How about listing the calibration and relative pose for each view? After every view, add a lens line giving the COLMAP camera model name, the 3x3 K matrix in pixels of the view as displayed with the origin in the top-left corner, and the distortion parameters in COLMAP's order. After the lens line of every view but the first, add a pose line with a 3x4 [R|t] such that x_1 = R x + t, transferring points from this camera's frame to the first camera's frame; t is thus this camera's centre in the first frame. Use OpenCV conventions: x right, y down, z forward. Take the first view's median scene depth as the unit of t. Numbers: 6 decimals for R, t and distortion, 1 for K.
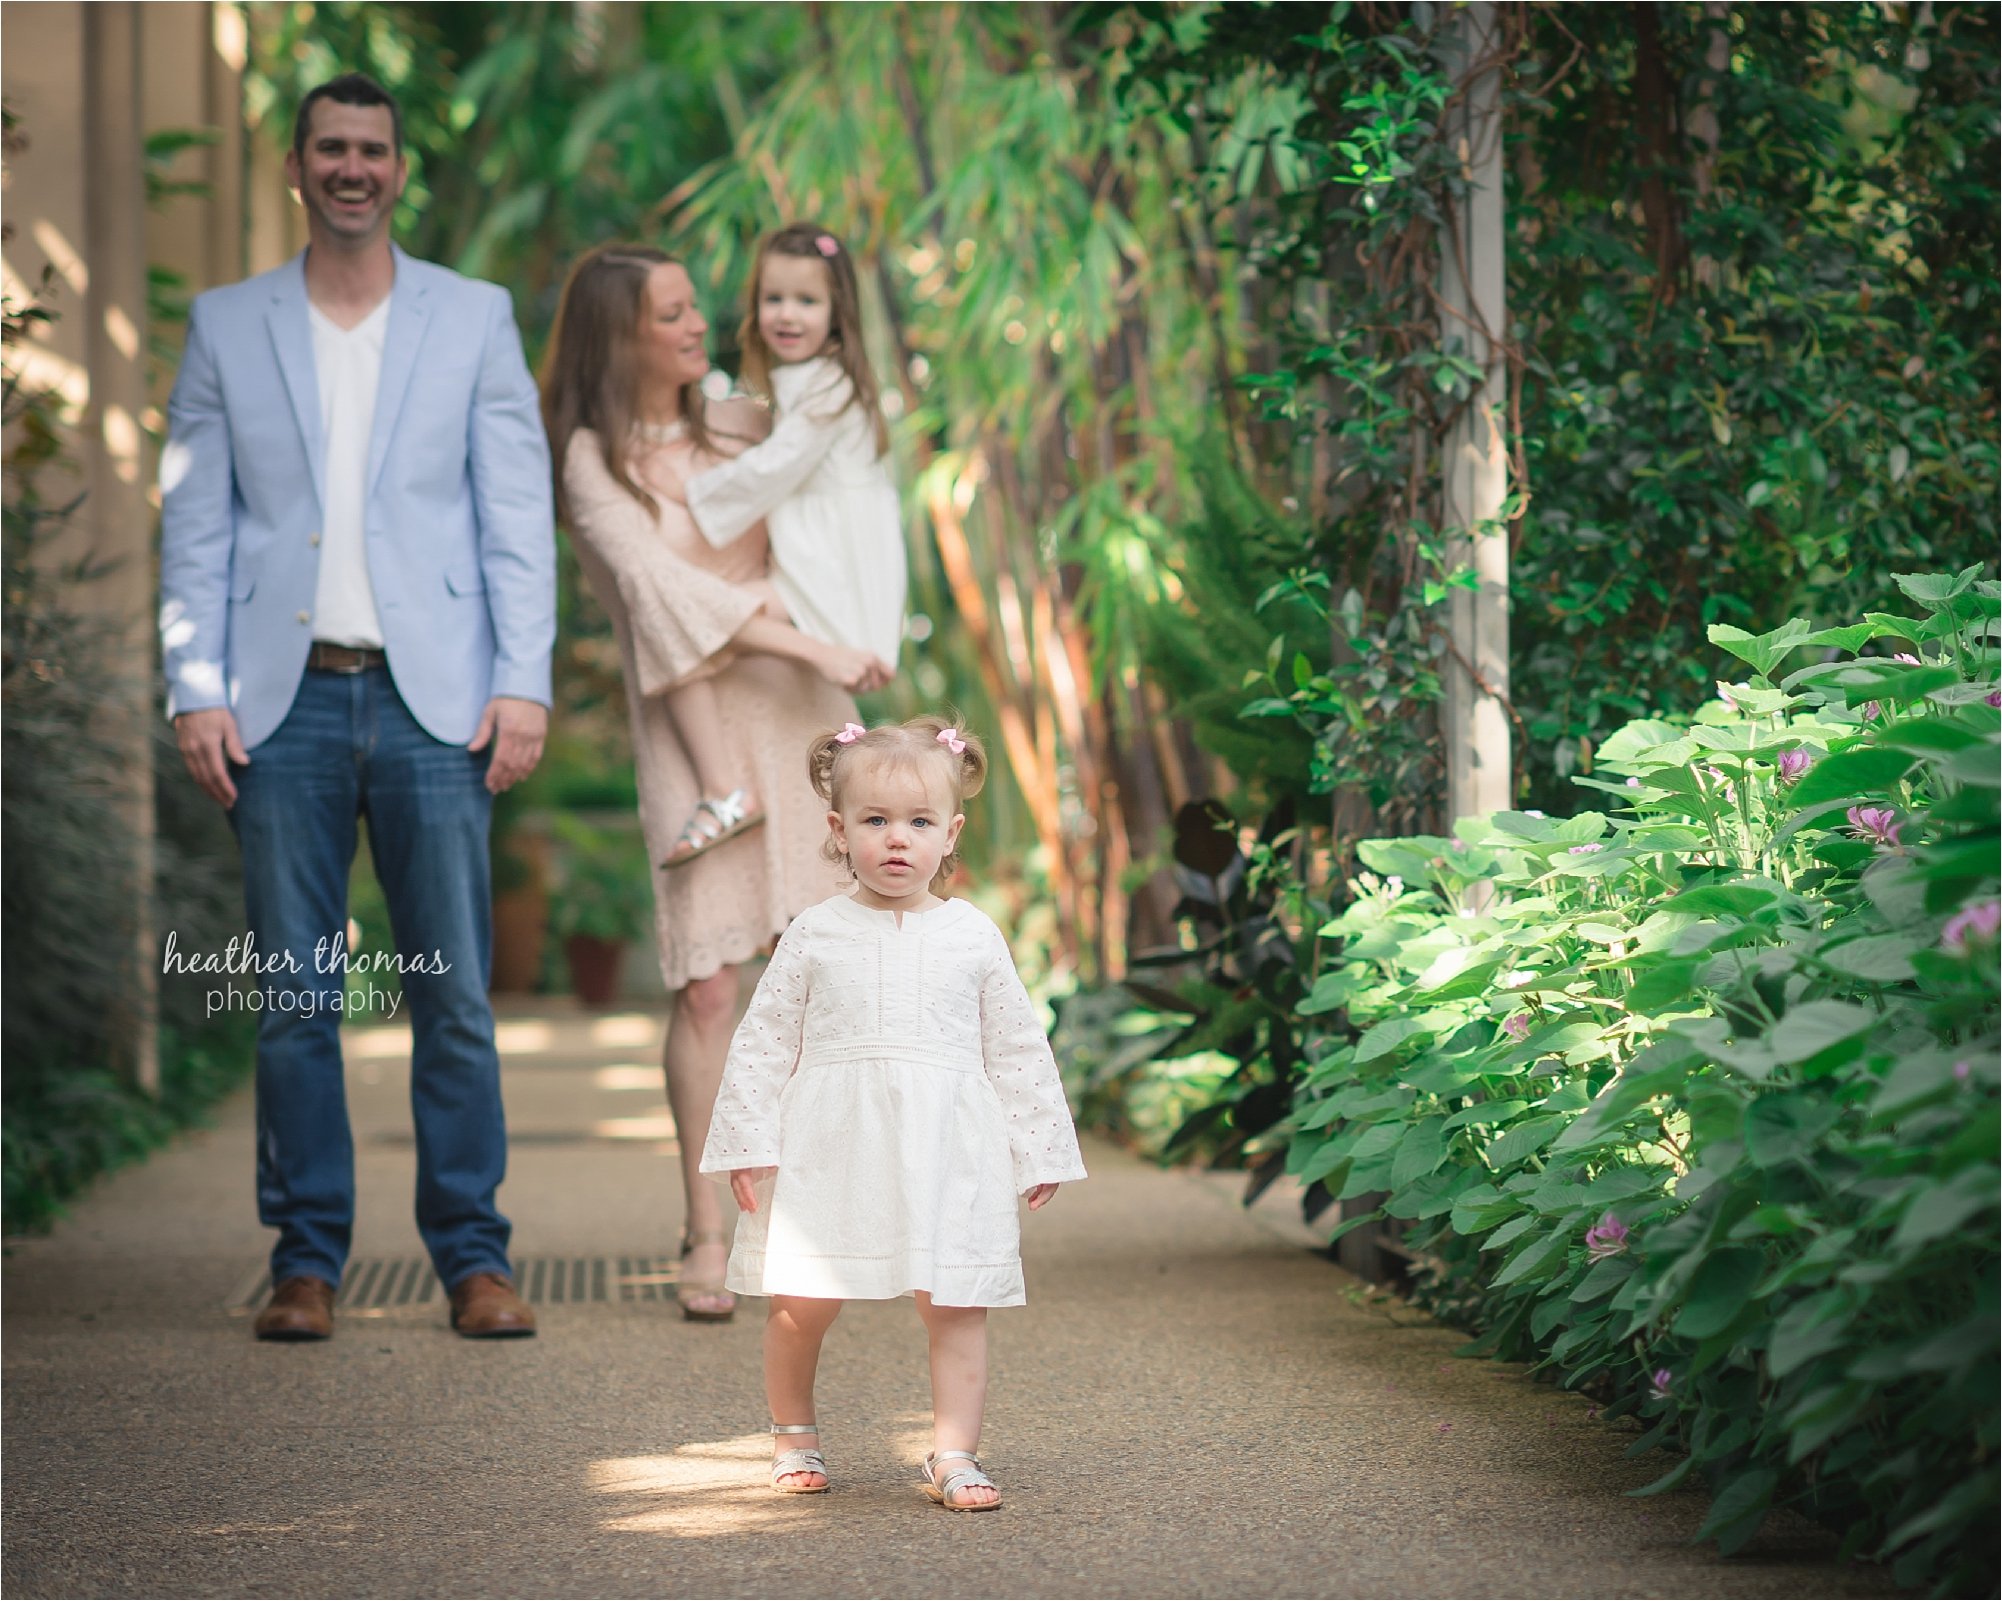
lens RADIAL K [[5326.1, 0, 1001.0], [0, 5326.1, 800.5], [0, 0, 1]] dist [-0.171376, -0.519533]
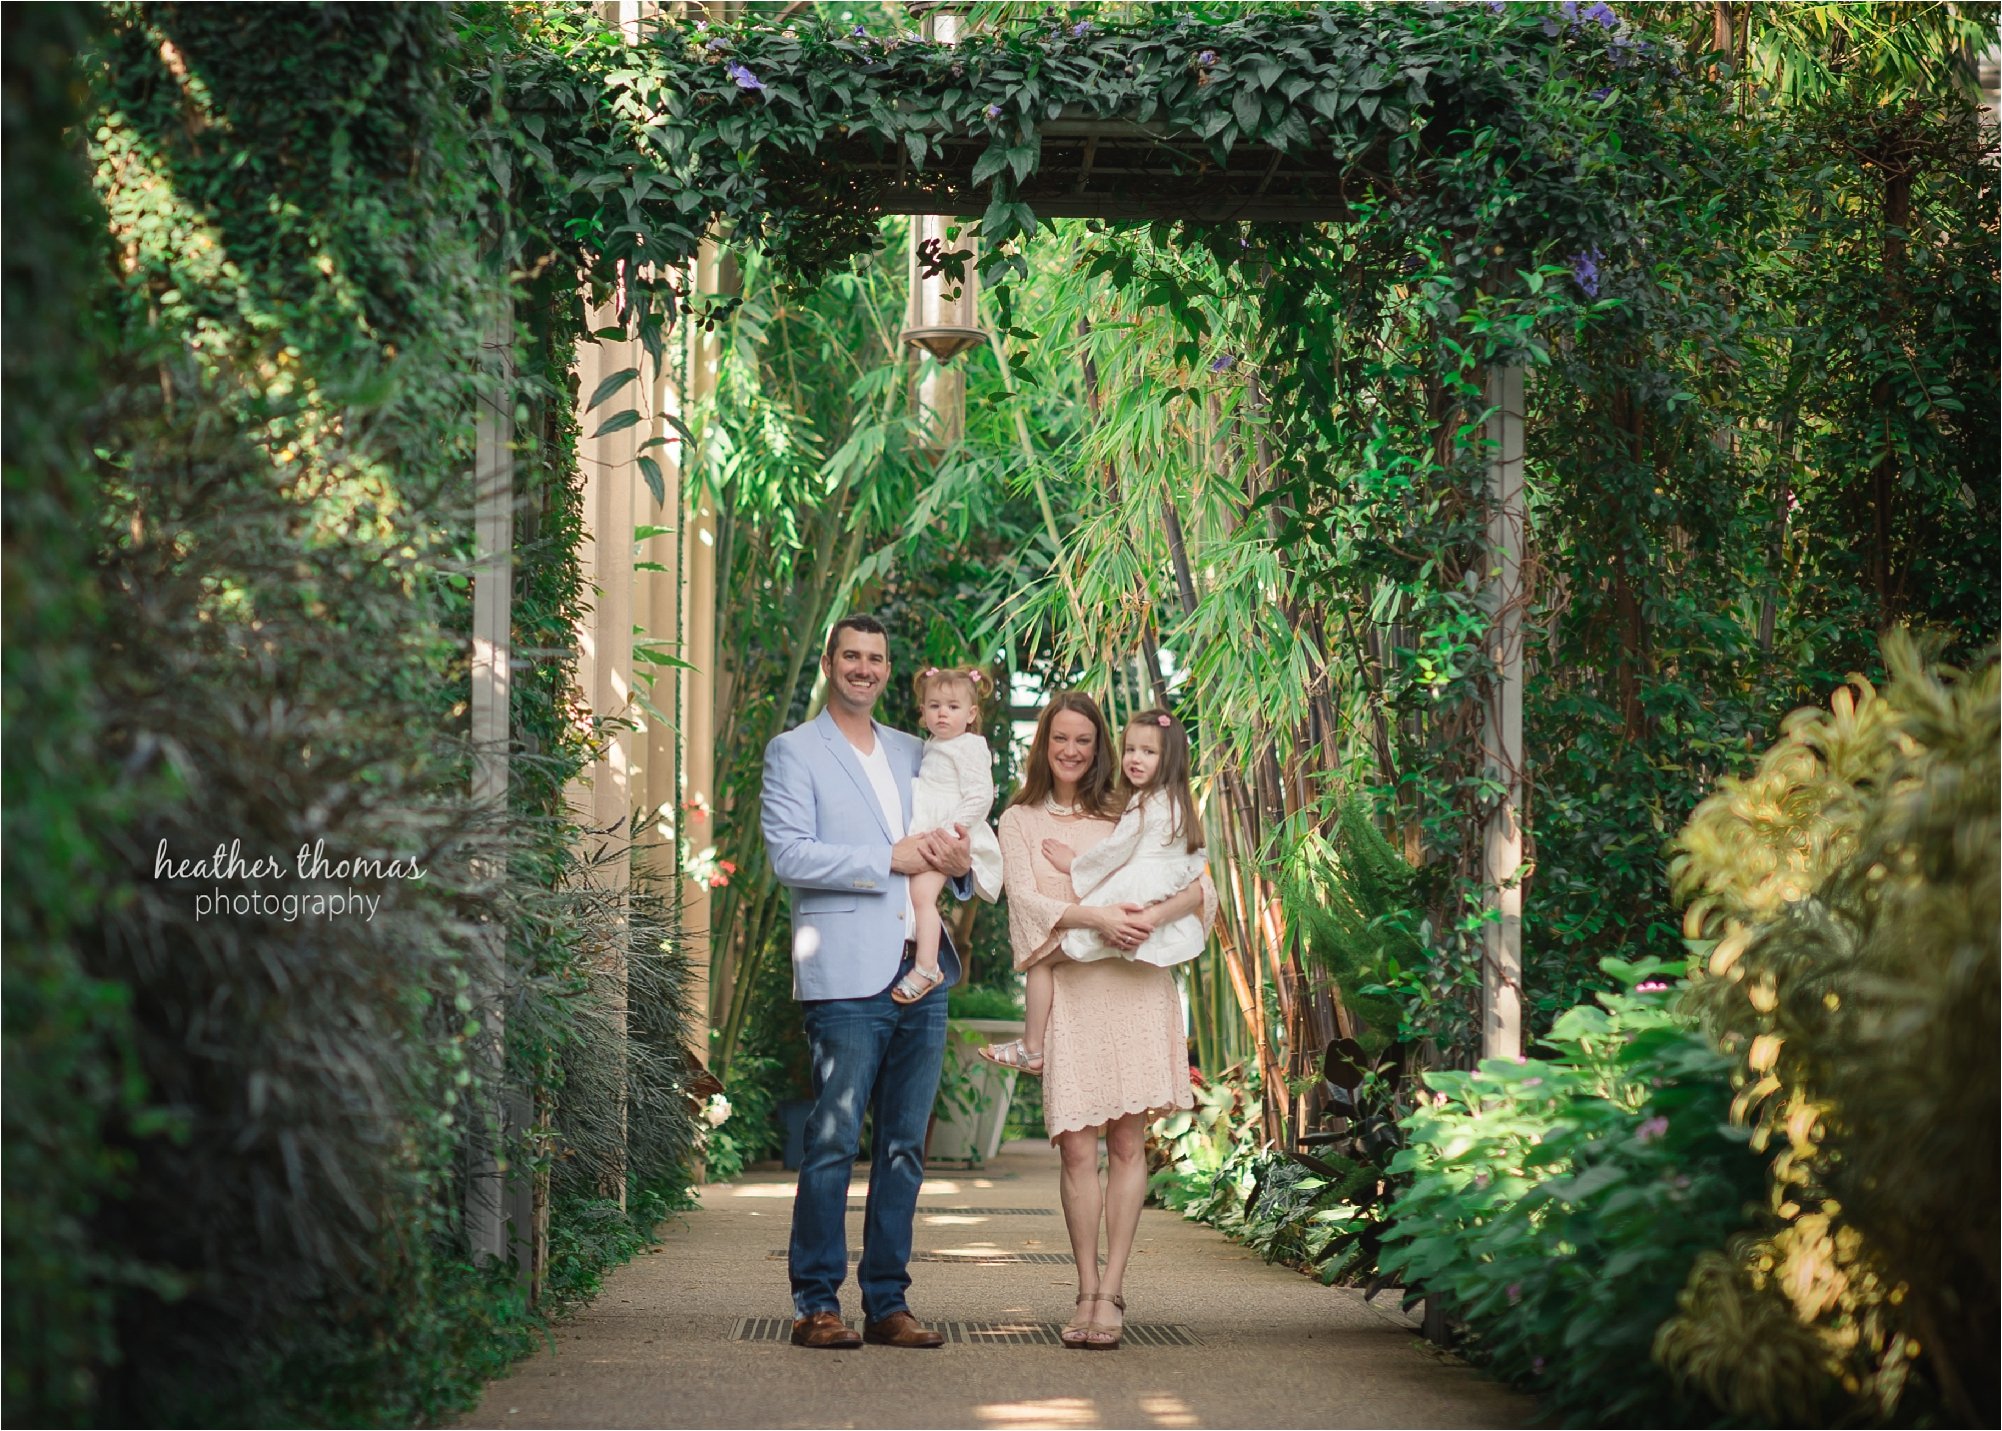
lens RADIAL K [[5090.6, 0, 1001.0], [0, 5090.6, 715.5], [0, 0, 1]] dist [-0.372282, 0.268584]
pose [[0.998462, 0.021679, -0.051034, 0.013185], [-0.024380, 0.998302, -0.052904, -0.016121], [0.049800, 0.054067, 0.997295, -0.581817]]
